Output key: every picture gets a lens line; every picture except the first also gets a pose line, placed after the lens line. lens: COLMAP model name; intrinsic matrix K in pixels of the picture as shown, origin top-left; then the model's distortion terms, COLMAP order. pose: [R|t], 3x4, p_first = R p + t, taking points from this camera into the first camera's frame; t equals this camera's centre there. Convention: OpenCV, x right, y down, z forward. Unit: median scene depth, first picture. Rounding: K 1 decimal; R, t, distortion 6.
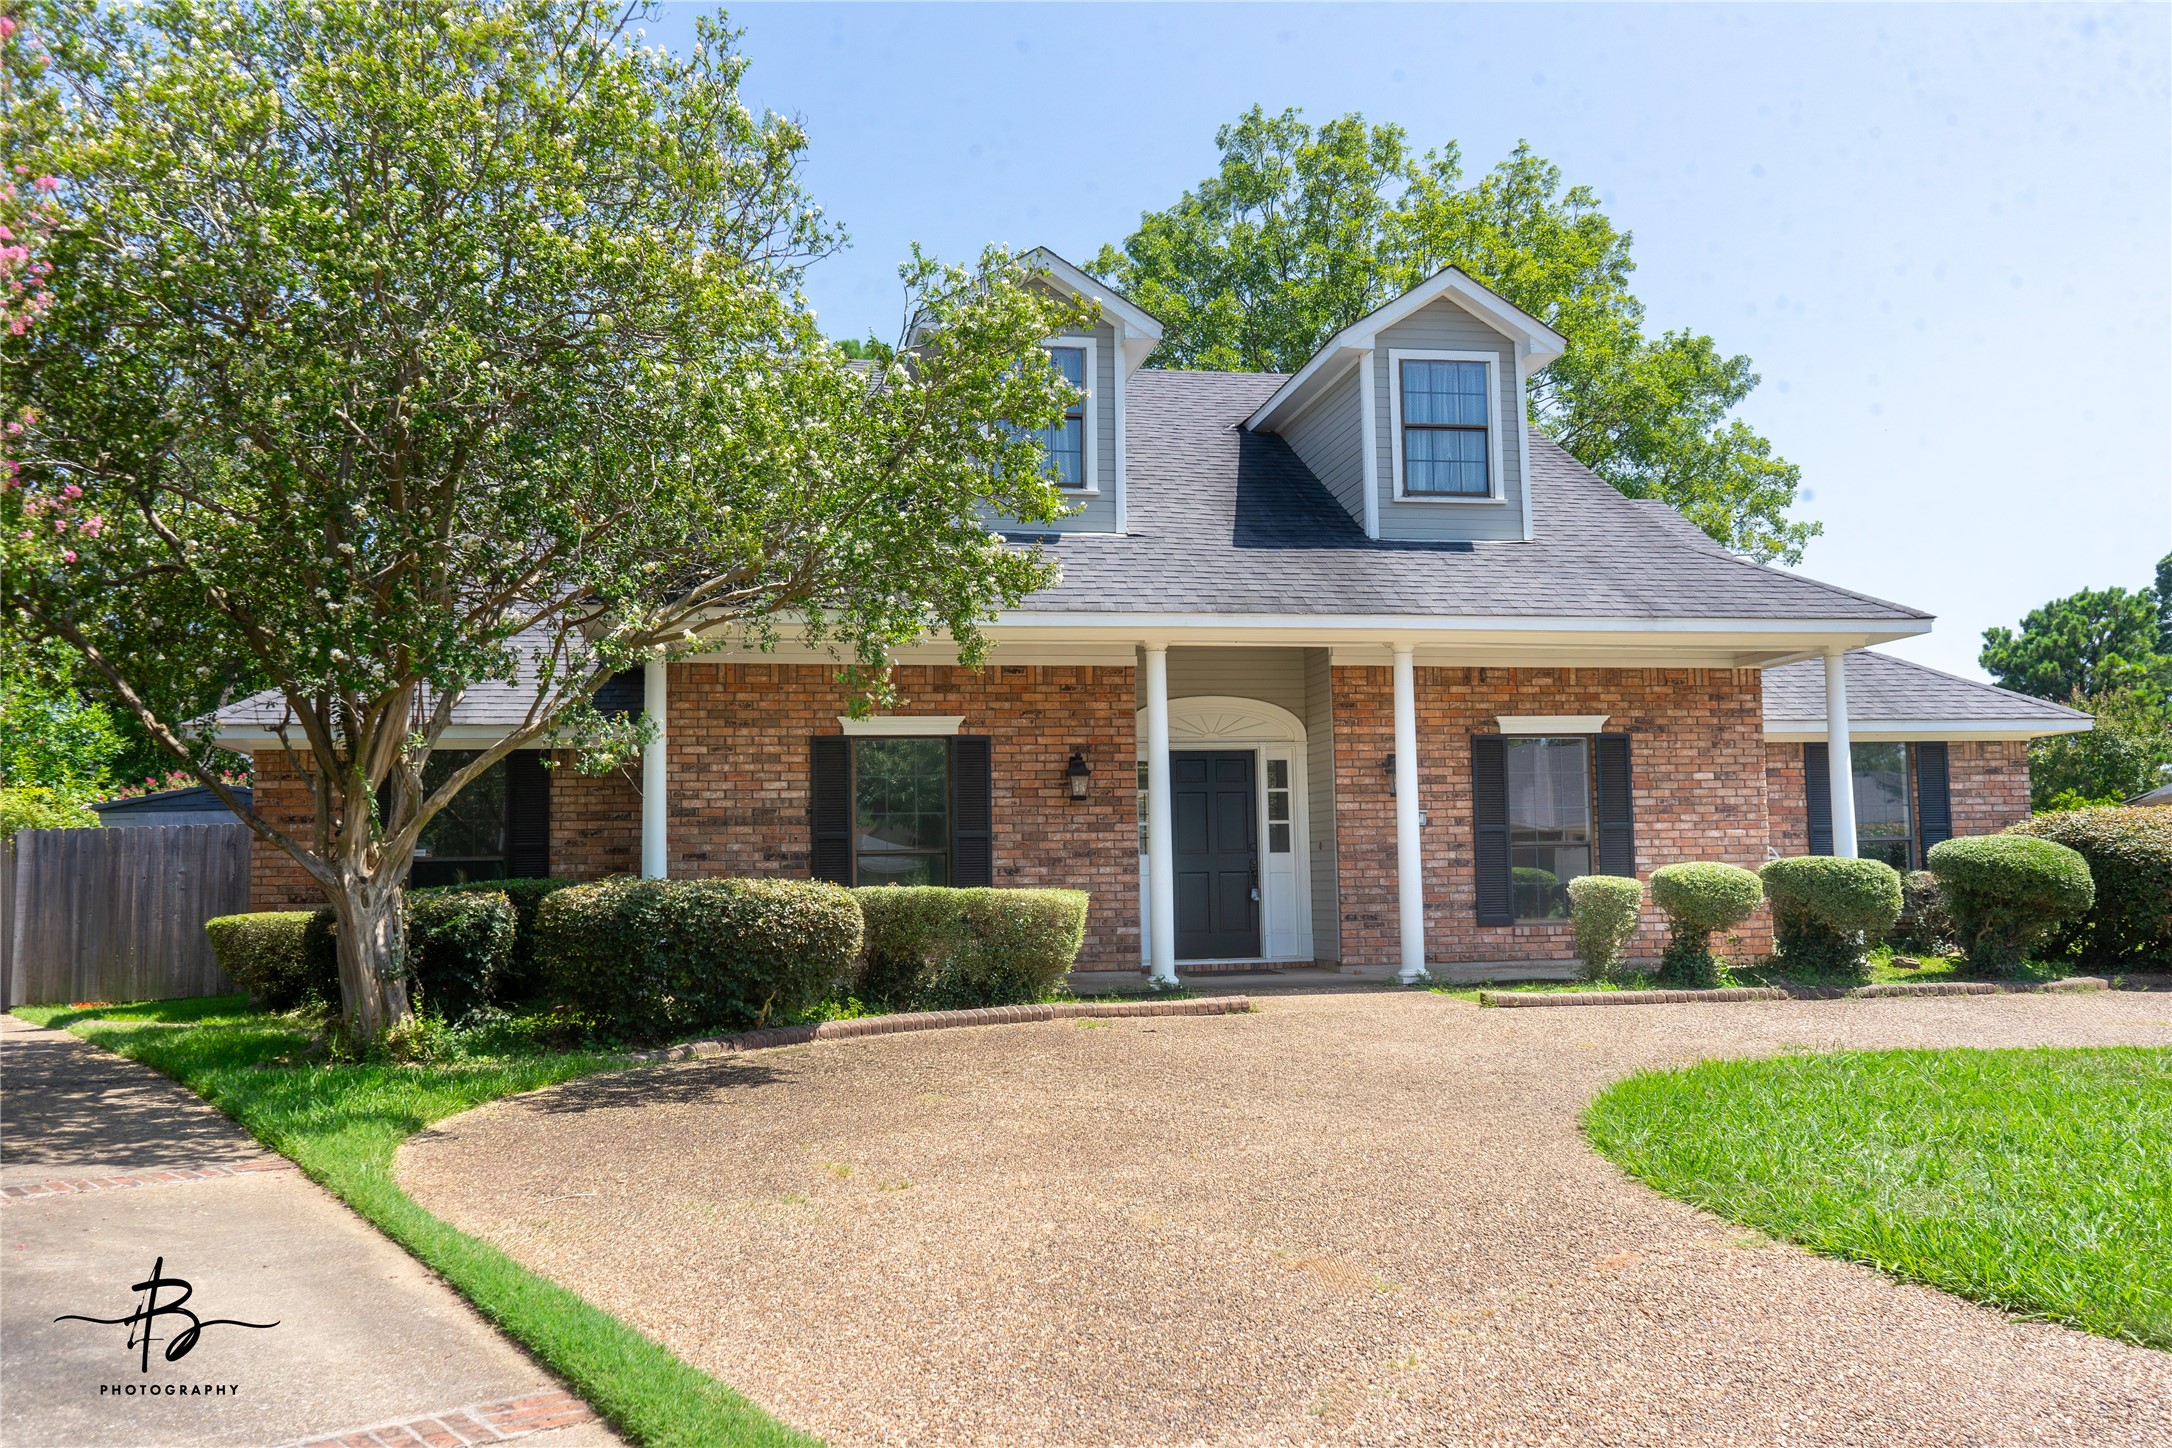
lens RADIAL K [[1872.3, 0, 1085.7], [0, 1872.3, 733.8], [0, 0, 1]] dist [0.019226, 0.004071]
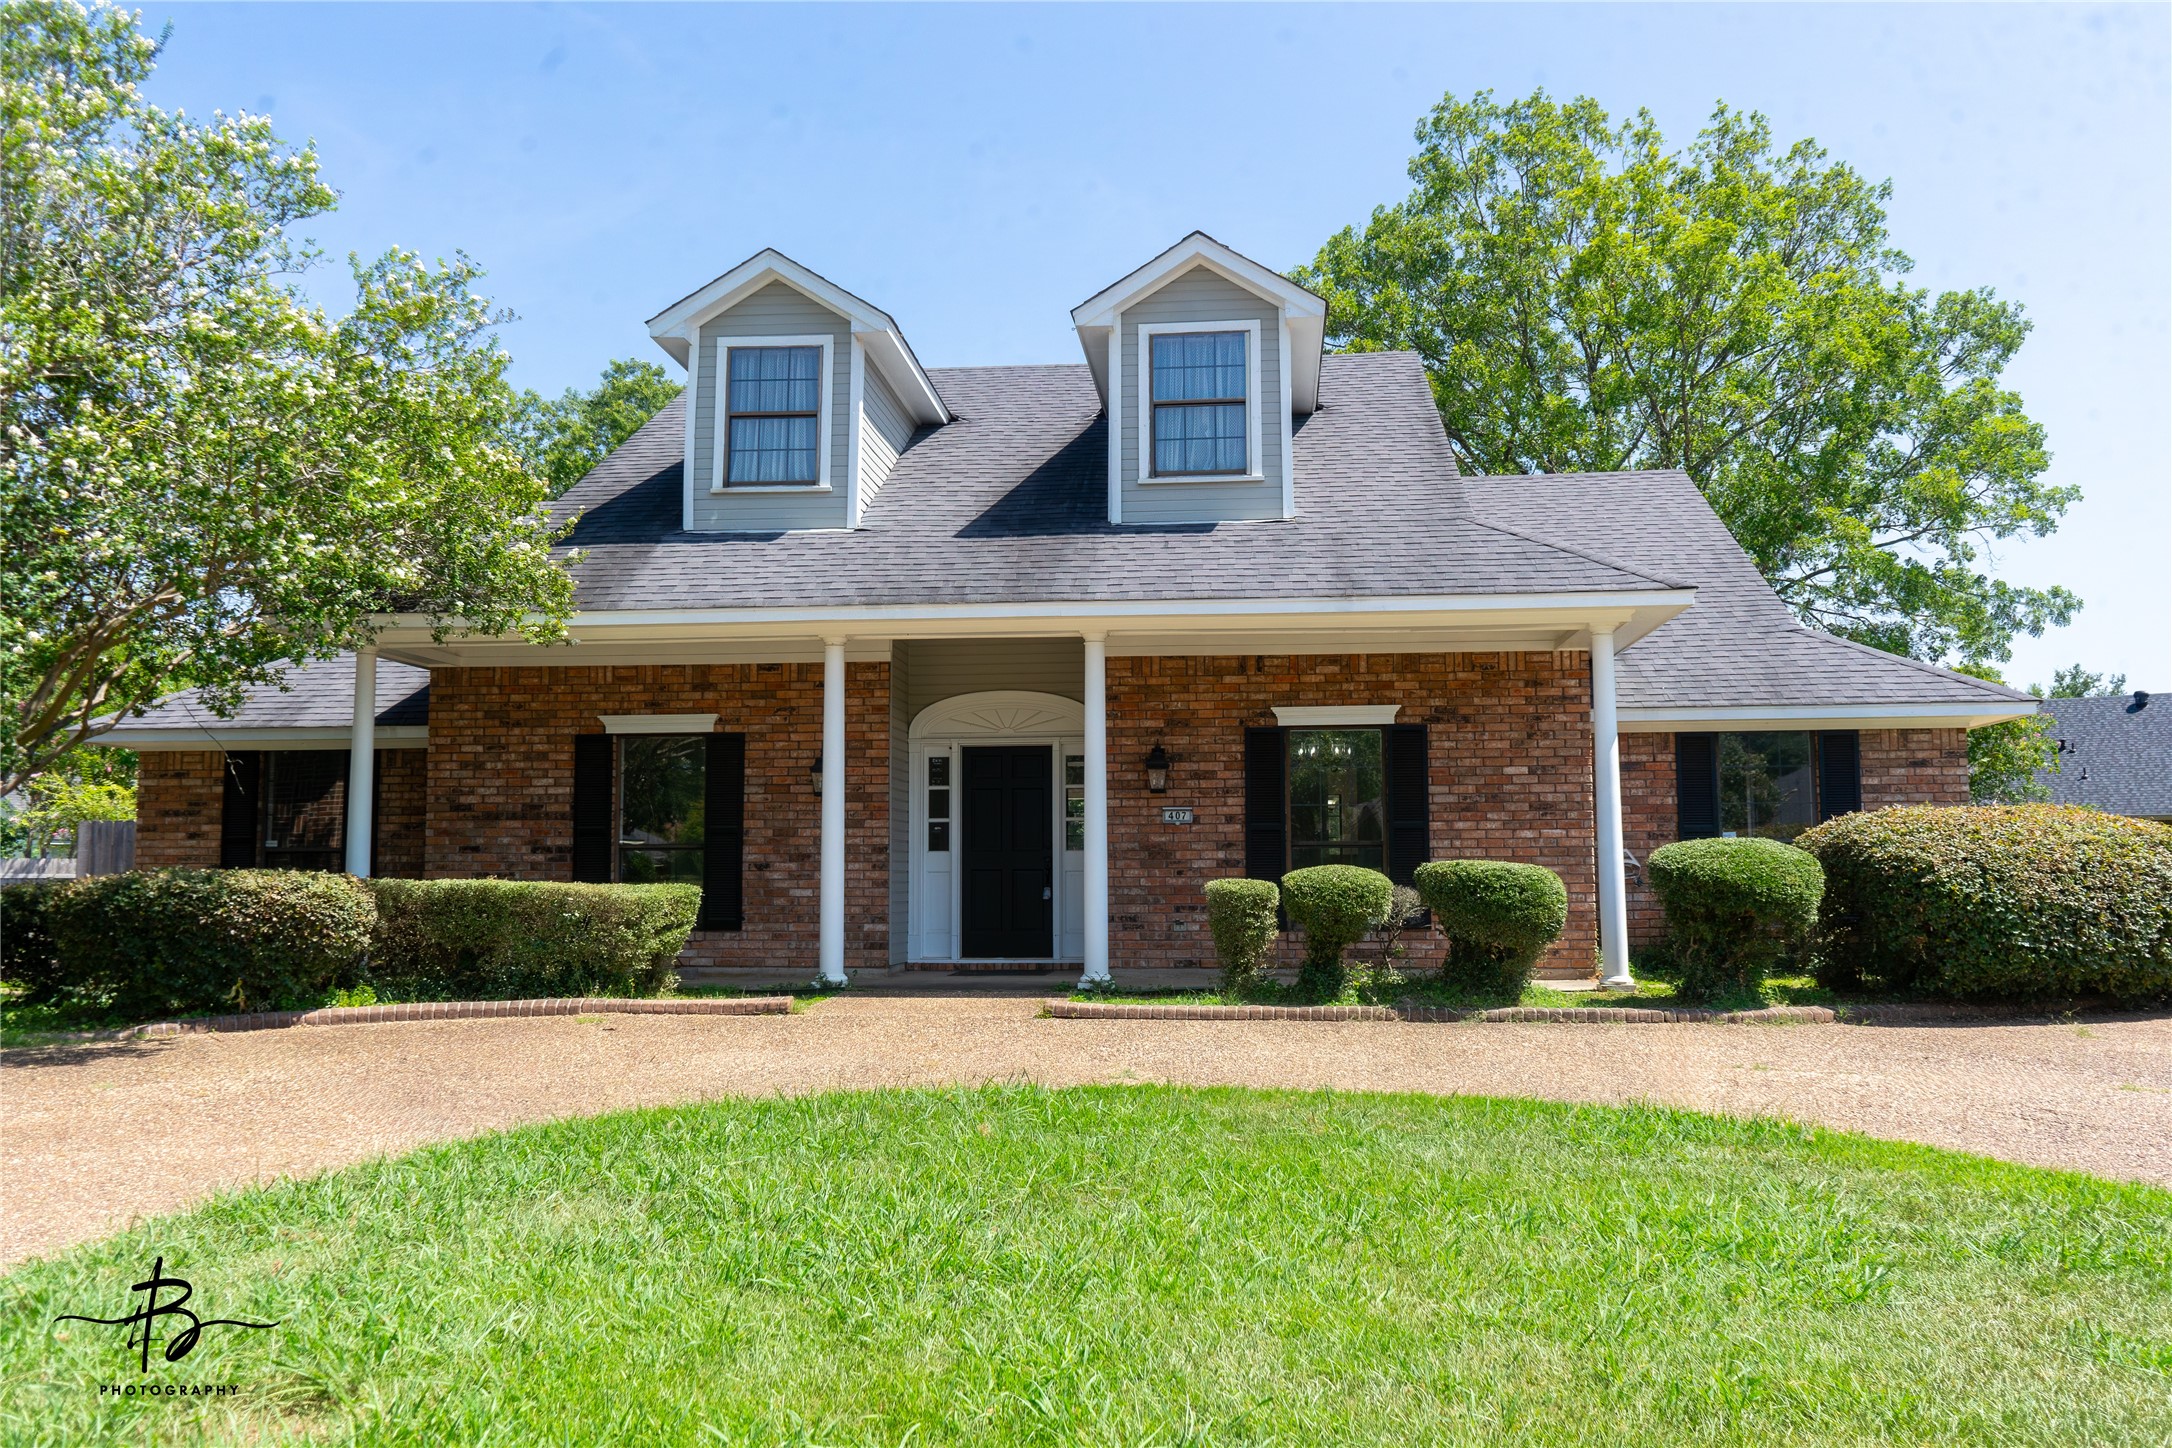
lens RADIAL K [[1758.3, 0, 1084.4], [0, 1758.3, 725.4], [0, 0, 1]] dist [0.013356, 0.022914]
pose [[0.956989, -0.010790, -0.289924, 0.389523], [0.008900, 0.999930, -0.007838, 0.005844], [0.289988, 0.004920, 0.957018, 0.132092]]
